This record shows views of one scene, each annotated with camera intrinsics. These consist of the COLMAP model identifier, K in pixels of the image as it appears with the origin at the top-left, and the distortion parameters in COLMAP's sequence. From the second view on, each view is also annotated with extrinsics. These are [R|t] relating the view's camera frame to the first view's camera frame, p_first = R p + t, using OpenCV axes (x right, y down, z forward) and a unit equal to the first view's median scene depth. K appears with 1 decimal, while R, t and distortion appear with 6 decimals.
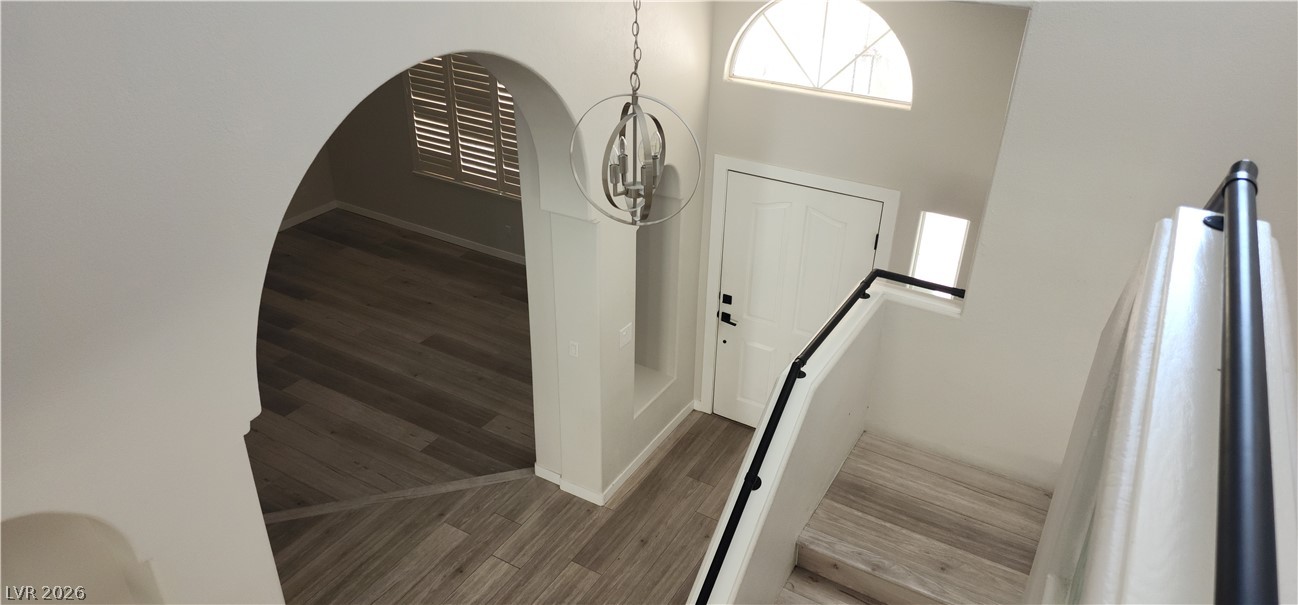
lens RADIAL K [[870.5, 0, 643.0], [0, 870.5, 312.1], [0, 0, 1]] dist [0.084399, -0.051073]
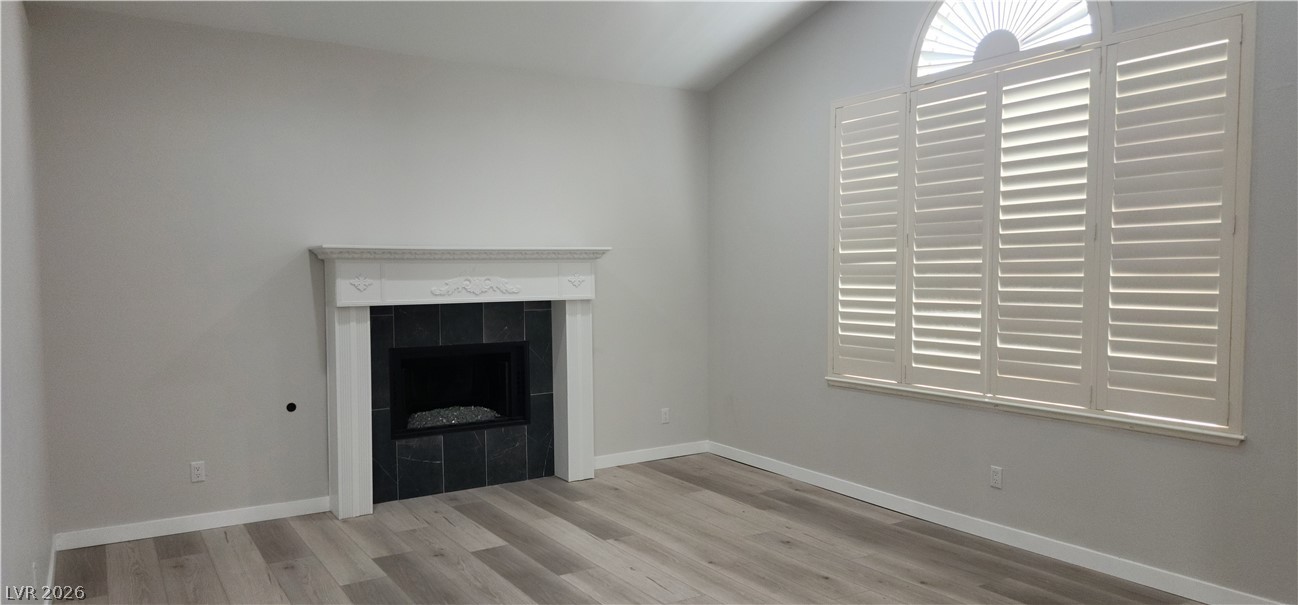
lens RADIAL K [[870.5, 0, 642.5], [0, 870.5, 313.1], [0, 0, 1]] dist [0.084399, -0.051073]
pose [[0.891085, 0.007966, -0.453766, -0.108473], [-0.203913, 0.900266, -0.384630, 0.063168], [0.405446, 0.435267, 0.803838, 0.474481]]
